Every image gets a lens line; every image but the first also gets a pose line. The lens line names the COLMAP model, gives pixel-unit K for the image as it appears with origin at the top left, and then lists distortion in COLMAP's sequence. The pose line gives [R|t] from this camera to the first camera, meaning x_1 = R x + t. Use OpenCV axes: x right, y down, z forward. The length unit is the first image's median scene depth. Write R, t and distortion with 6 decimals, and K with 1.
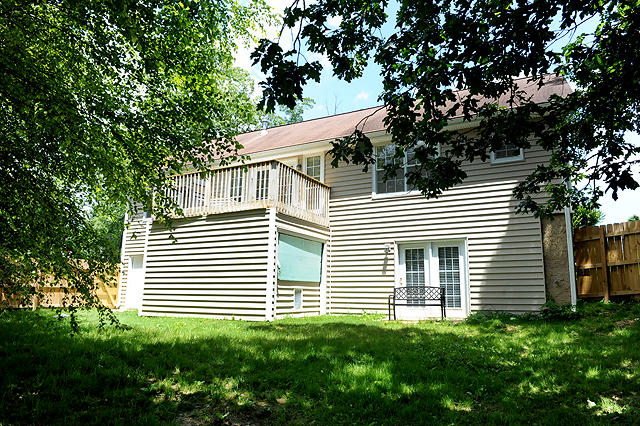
lens RADIAL K [[434.8, 0, 321.7], [0, 434.8, 216.1], [0, 0, 1]] dist [-0.052467, -0.001448]
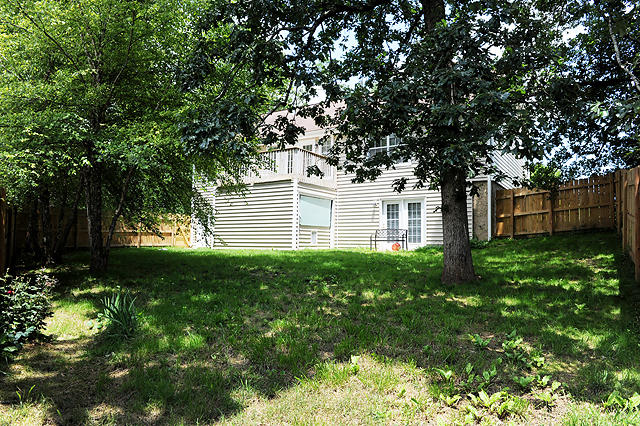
lens RADIAL K [[434.8, 0, 321.7], [0, 434.8, 216.1], [0, 0, 1]] dist [-0.052467, -0.001448]
pose [[0.995717, -0.005569, -0.092286, 0.125250], [0.016292, 0.993133, 0.115855, -0.066568], [0.091007, -0.116862, 0.988970, -0.552066]]
